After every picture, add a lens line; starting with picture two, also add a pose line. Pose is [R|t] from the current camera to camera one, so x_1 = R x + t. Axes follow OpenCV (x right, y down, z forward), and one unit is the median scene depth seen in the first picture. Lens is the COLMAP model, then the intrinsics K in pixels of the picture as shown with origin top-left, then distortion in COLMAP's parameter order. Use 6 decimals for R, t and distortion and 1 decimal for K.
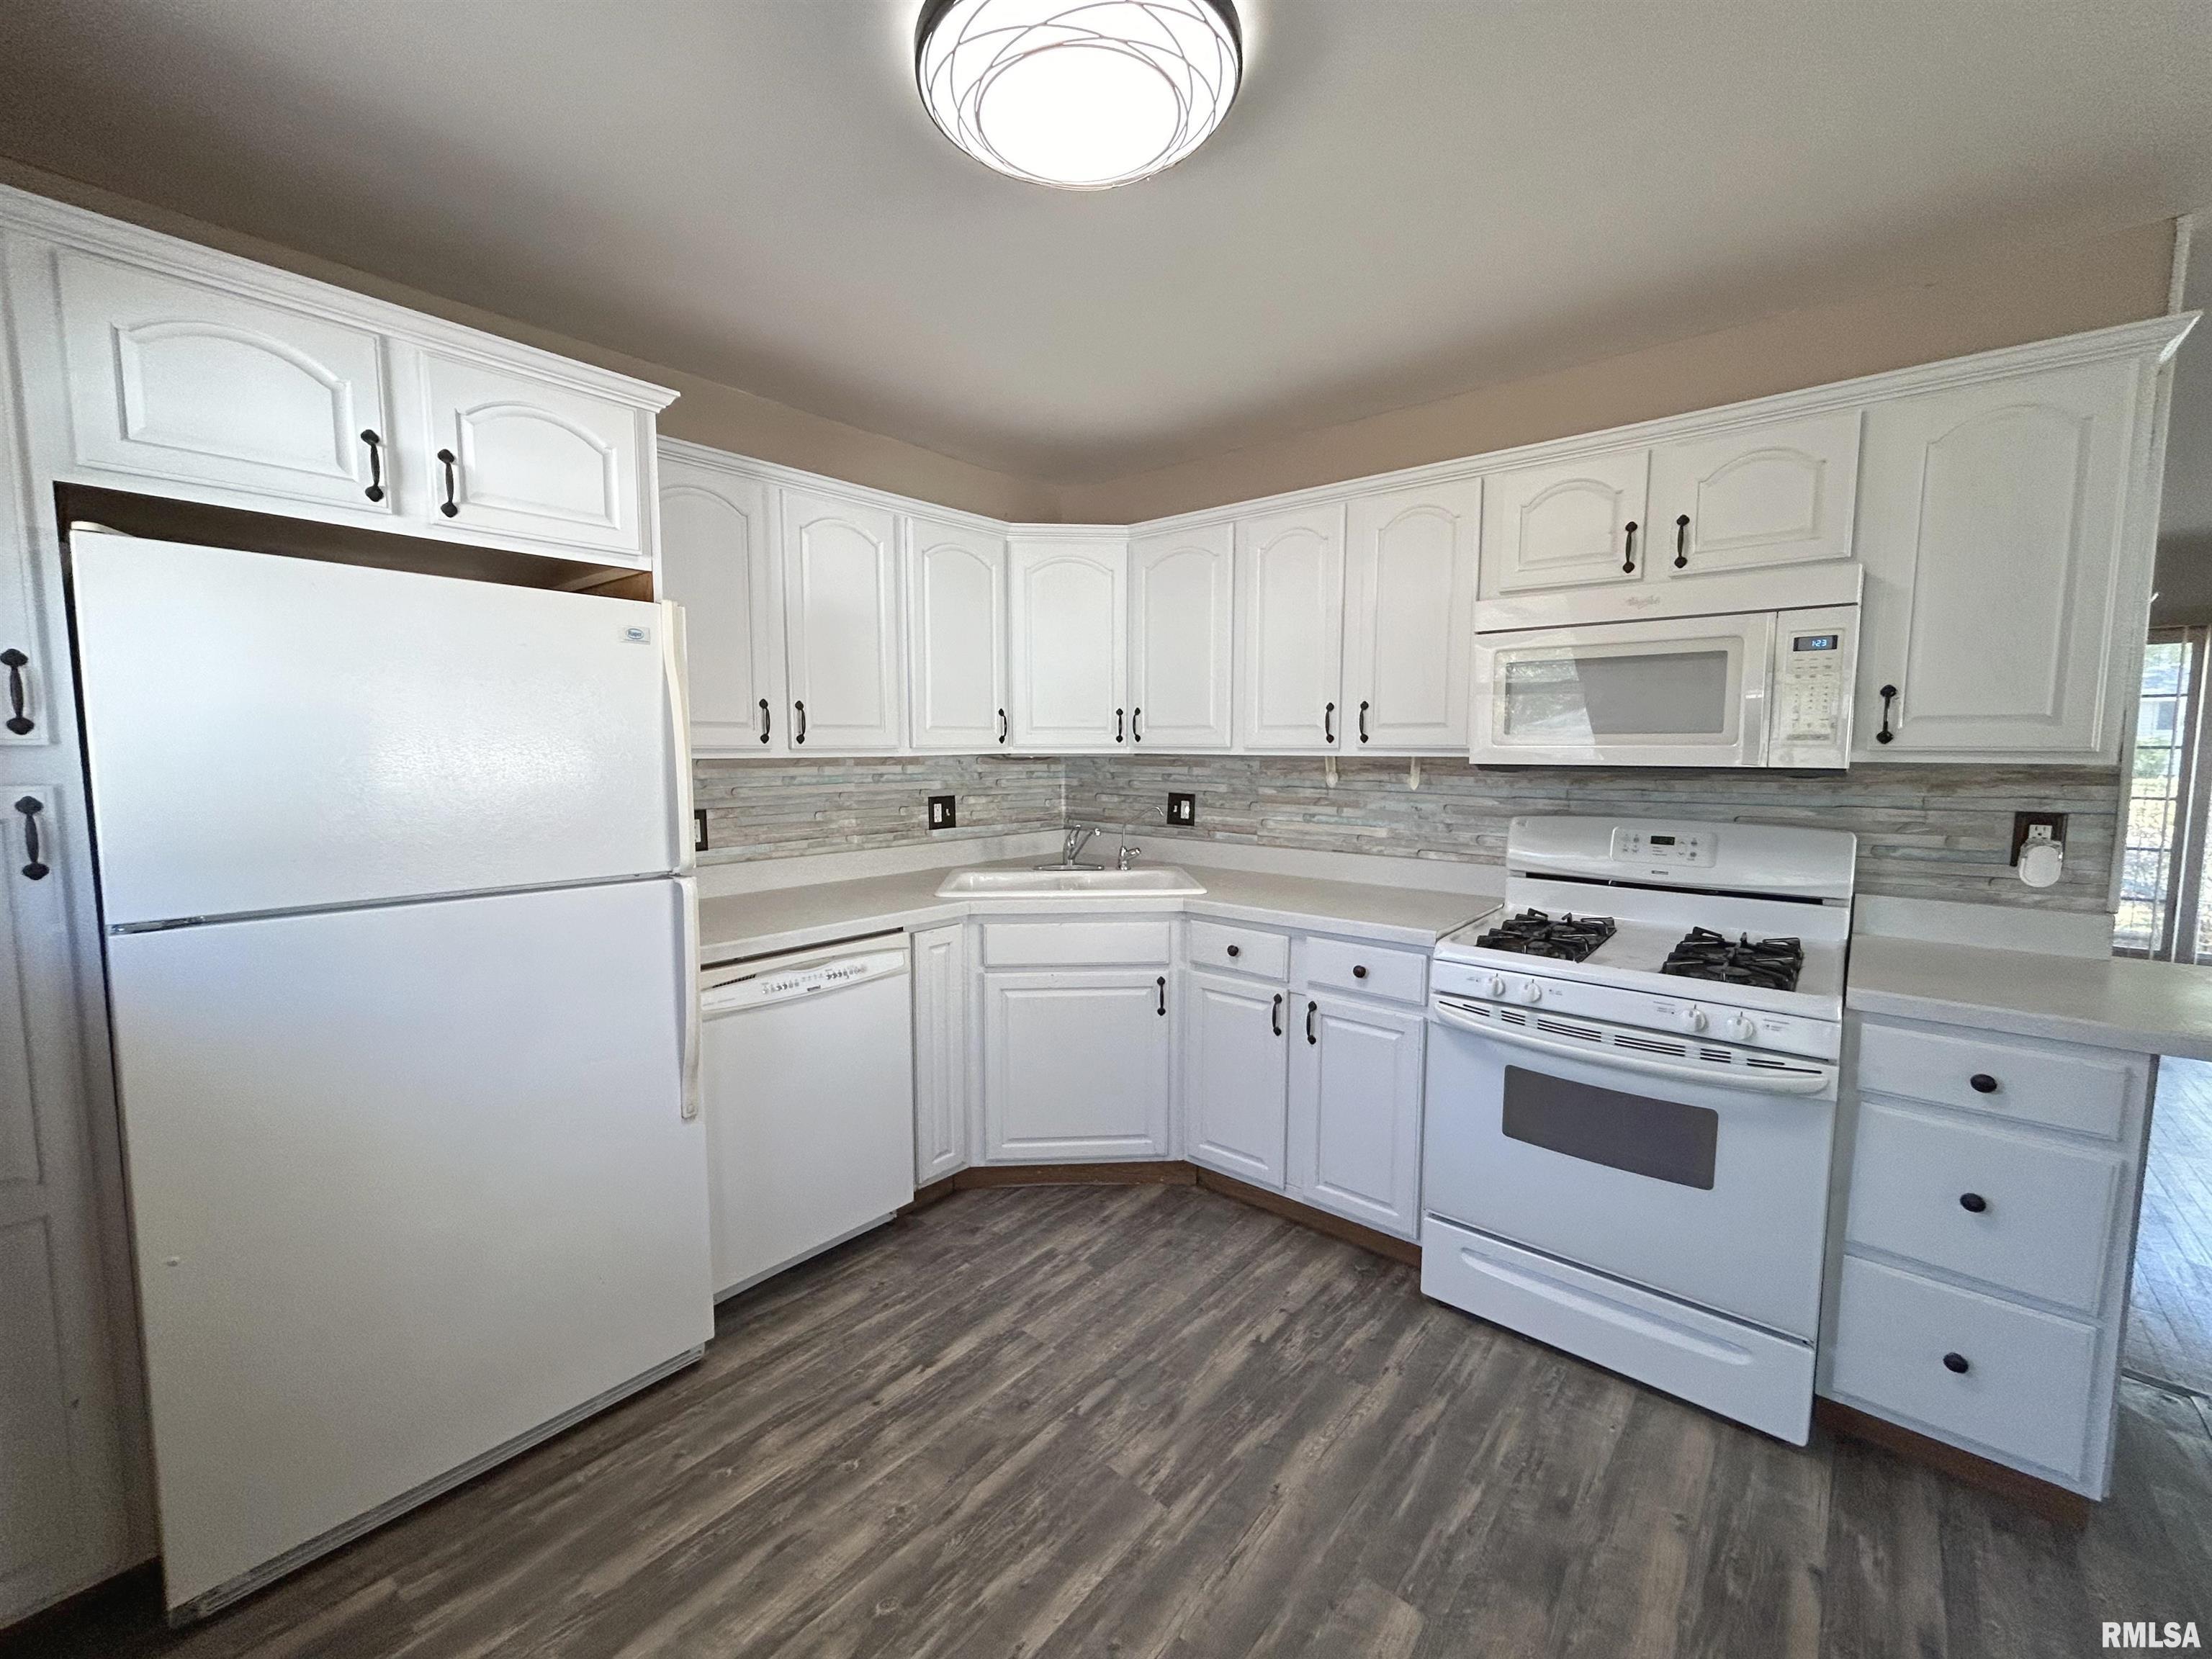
lens RADIAL K [[896.6, 0, 1106.1], [0, 896.6, 824.8], [0, 0, 1]] dist [-0.002877, 0.003132]
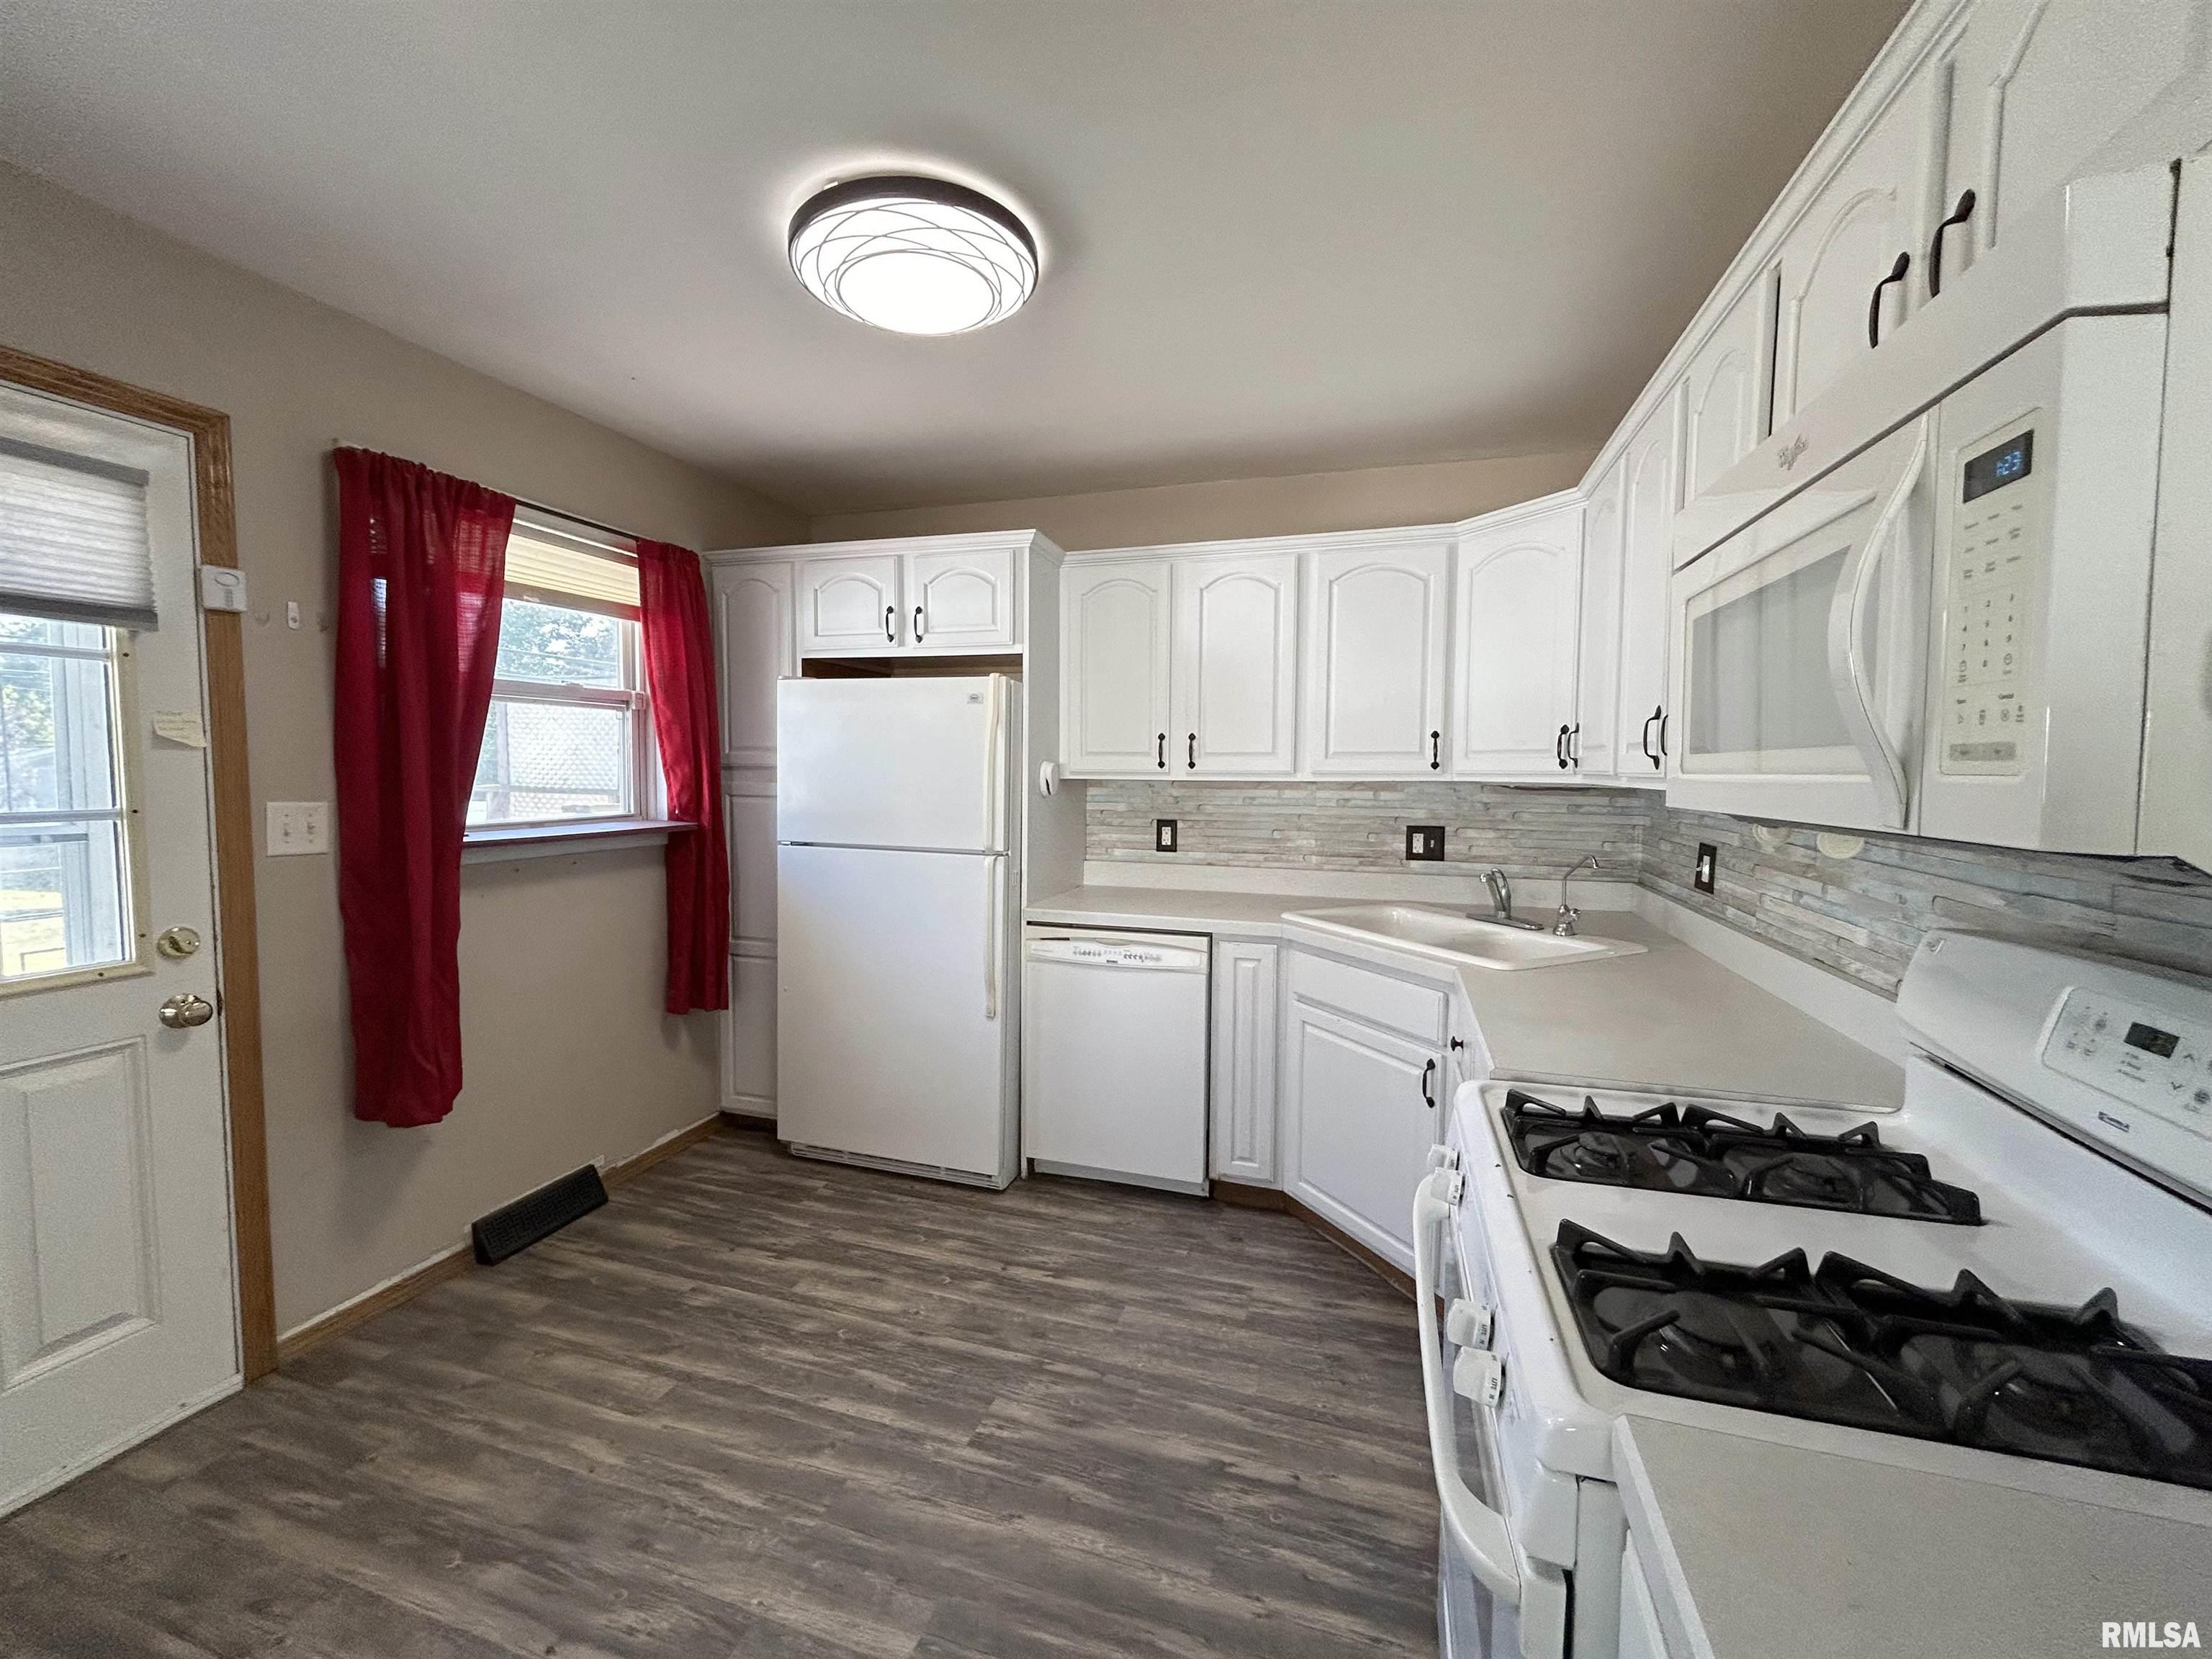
lens RADIAL K [[896.6, 0, 1096.2], [0, 896.6, 821.2], [0, 0, 1]] dist [-0.002877, 0.003132]
pose [[0.385952, 0.057280, -0.920739, 0.876267], [-0.089222, 0.995709, 0.024544, -0.046454], [0.918194, 0.072678, 0.389406, 0.511050]]
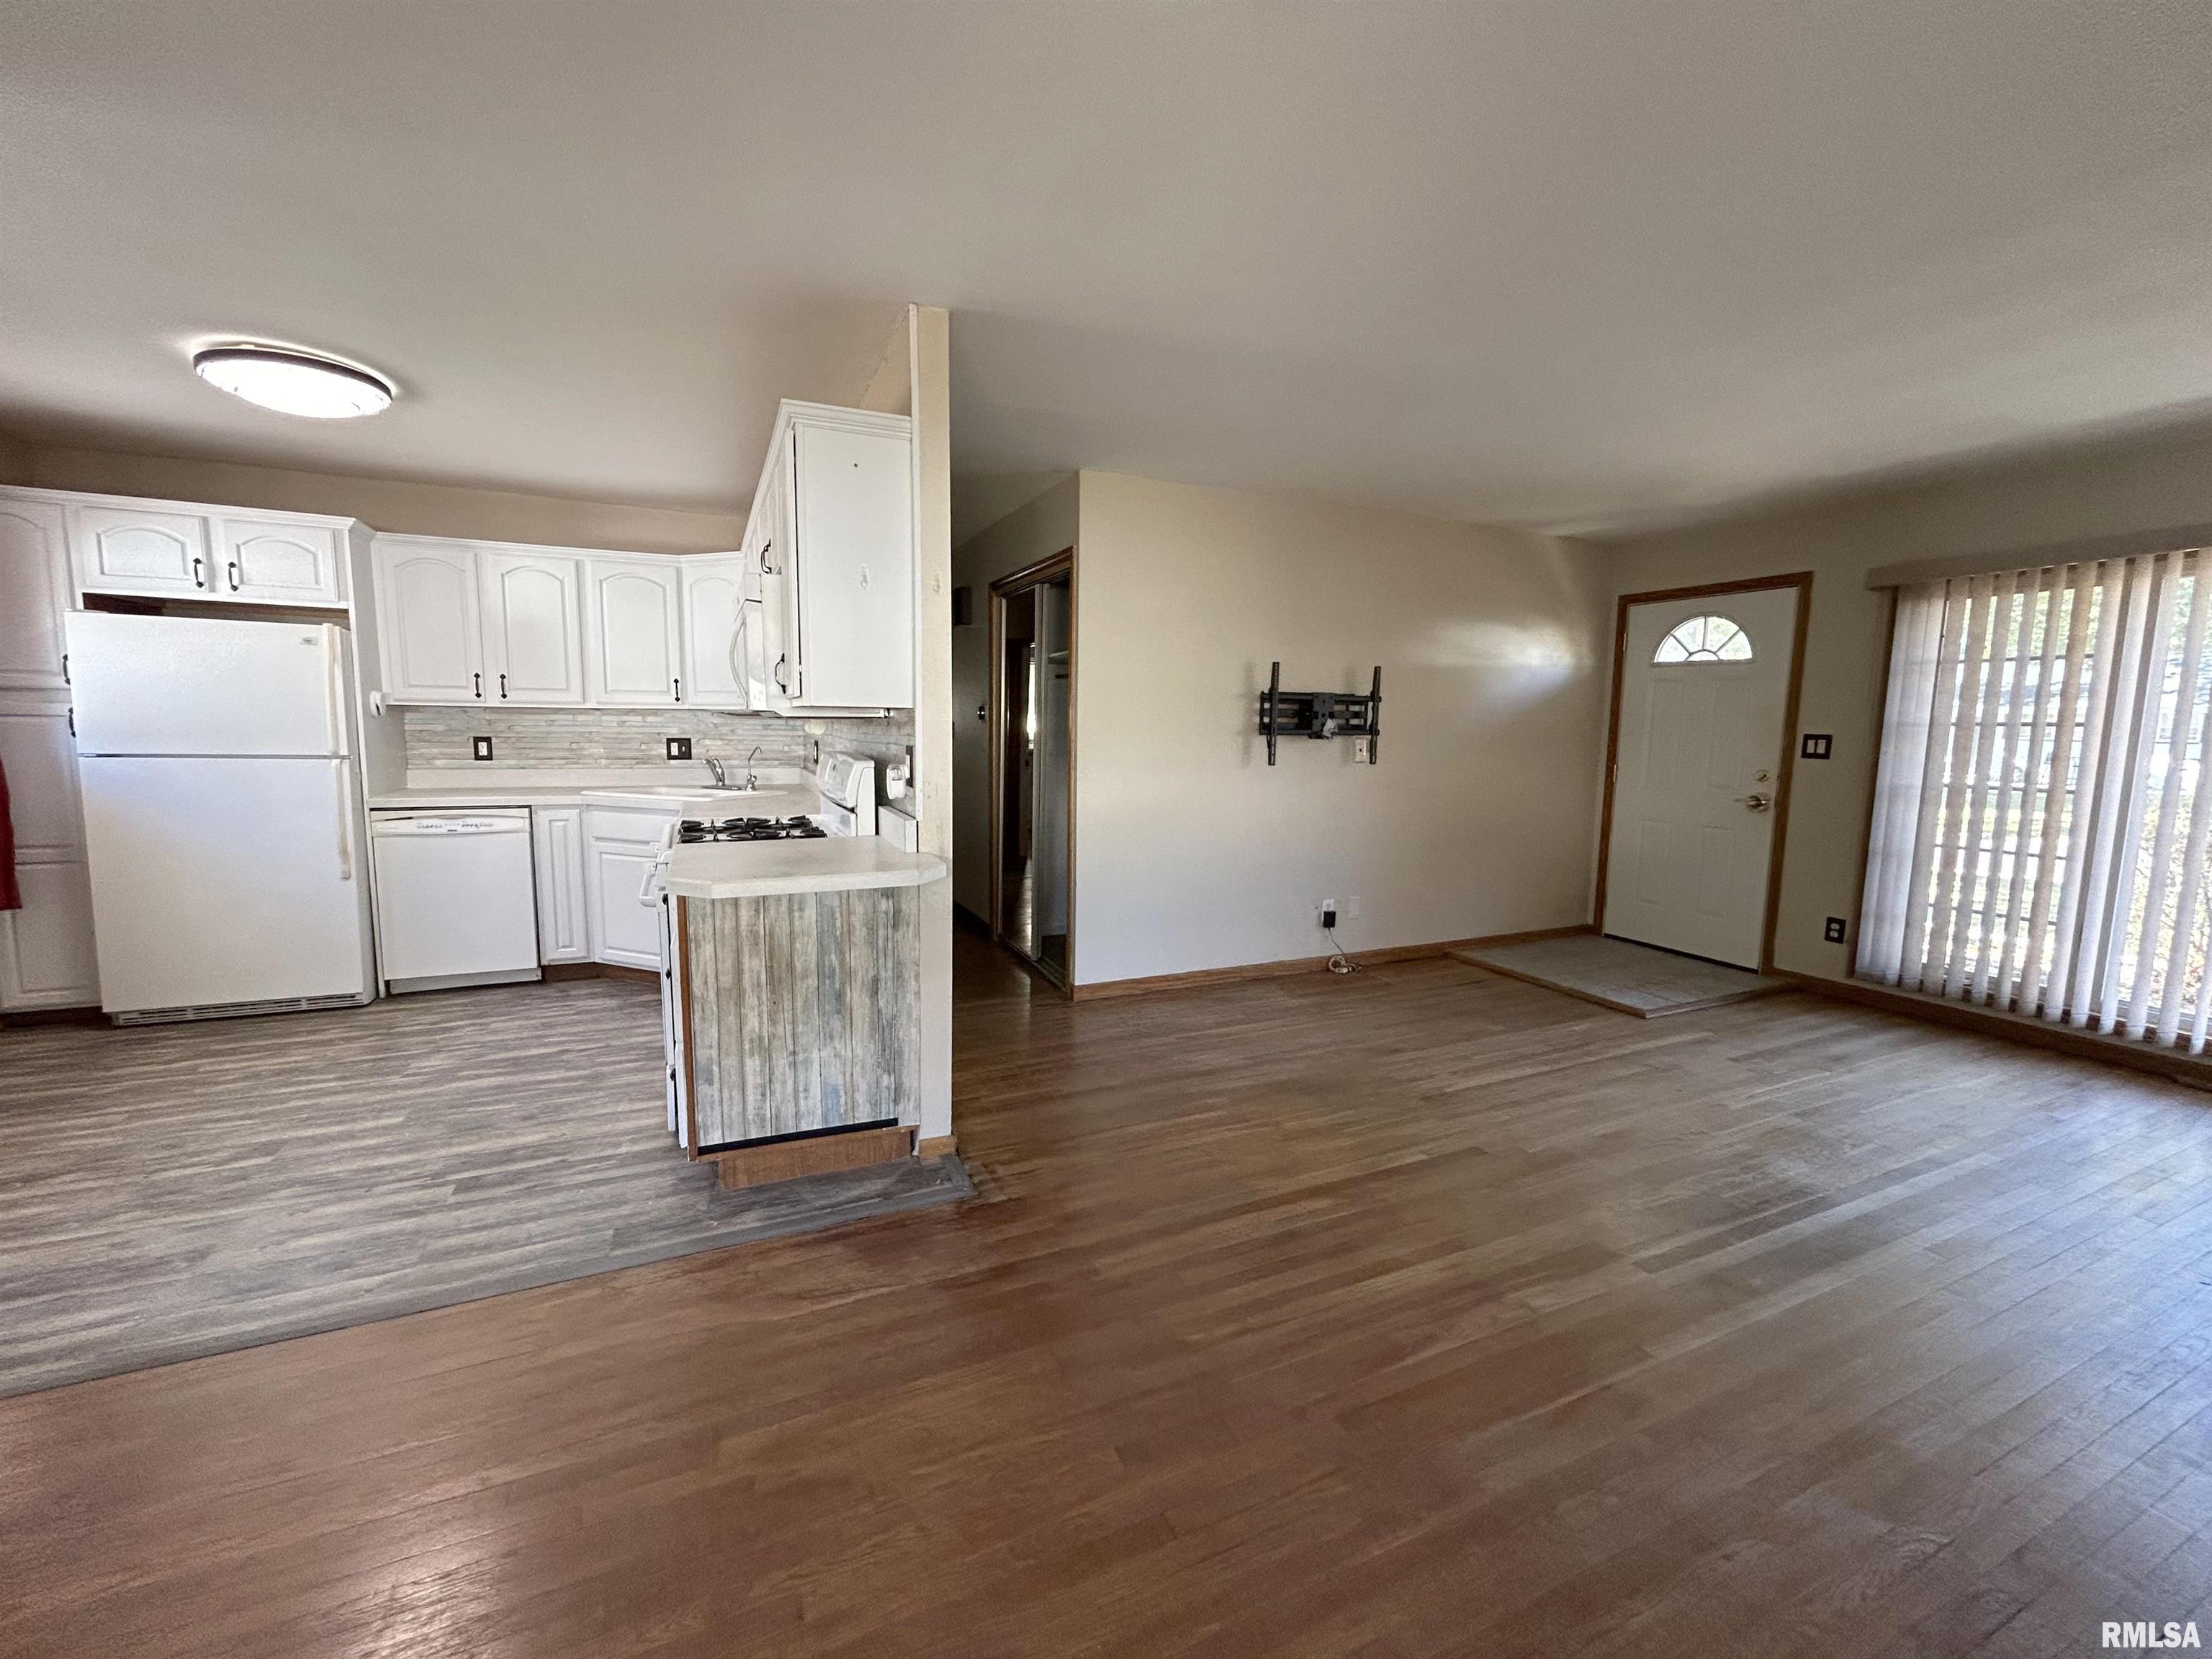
lens RADIAL K [[896.6, 0, 1105.5], [0, 896.6, 828.1], [0, 0, 1]] dist [-0.002877, 0.003132]
pose [[0.904234, 0.063691, -0.422262, 1.784902], [-0.053556, 0.997922, 0.035834, 0.043157], [0.423666, -0.009787, 0.905765, -0.101859]]
